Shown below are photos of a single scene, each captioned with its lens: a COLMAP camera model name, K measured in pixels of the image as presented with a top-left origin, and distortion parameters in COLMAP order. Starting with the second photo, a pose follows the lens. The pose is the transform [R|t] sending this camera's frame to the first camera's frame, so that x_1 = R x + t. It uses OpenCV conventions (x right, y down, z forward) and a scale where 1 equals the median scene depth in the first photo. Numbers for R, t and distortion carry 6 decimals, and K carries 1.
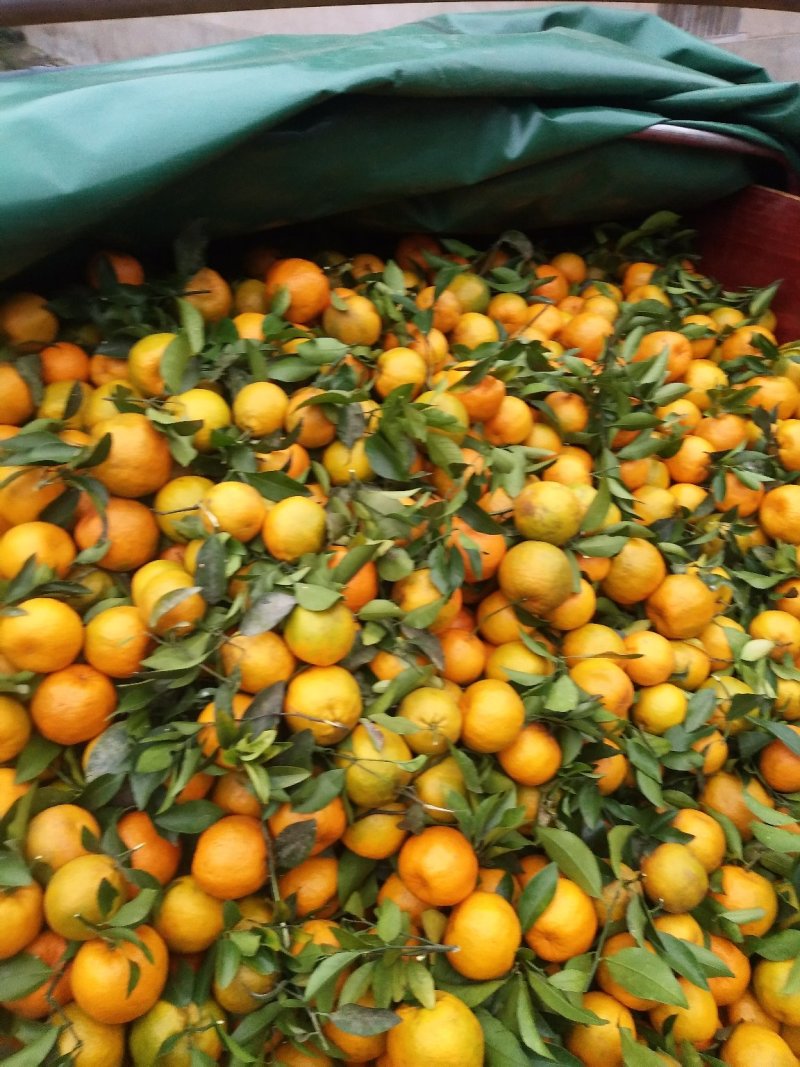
lens RADIAL K [[841.9, 0, 400.0], [0, 841.9, 533.5], [0, 0, 1]] dist [0.002062, -0.000488]
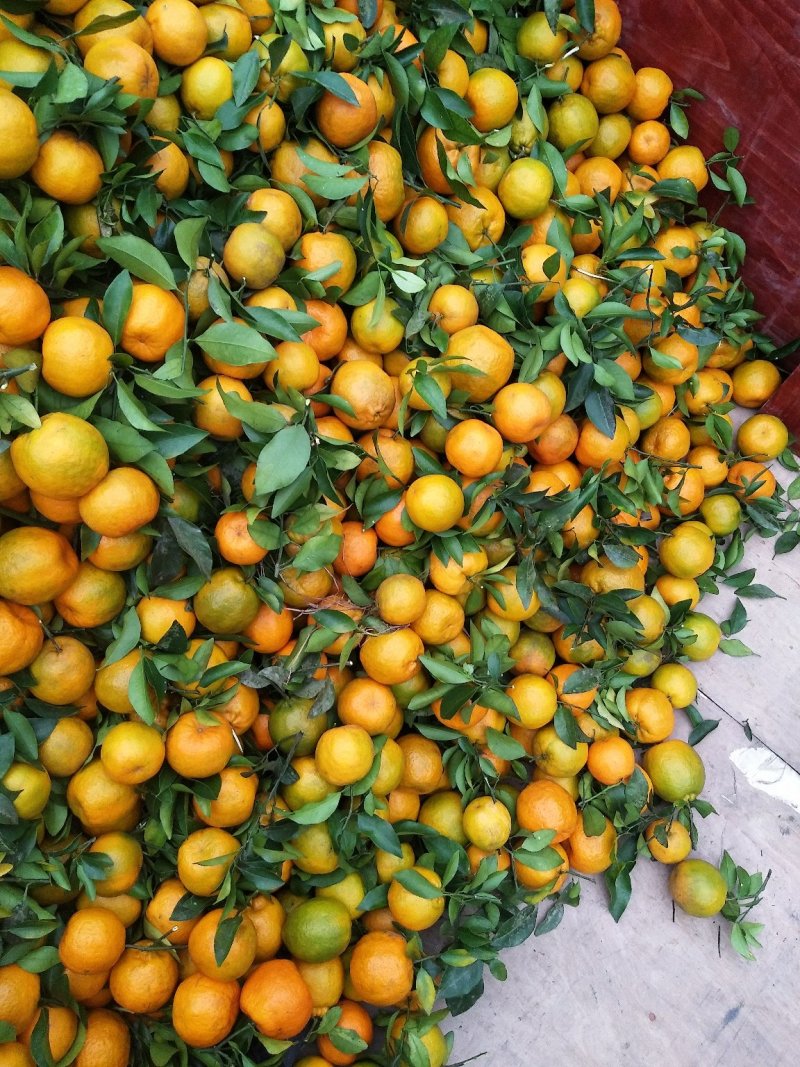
lens RADIAL K [[841.9, 0, 400.0], [0, 841.9, 533.5], [0, 0, 1]] dist [0.002062, -0.000488]
pose [[0.921401, -0.342523, 0.183569, 0.184673], [0.190490, 0.809815, 0.554899, 0.144594], [-0.338722, -0.476317, 0.811412, -0.067148]]
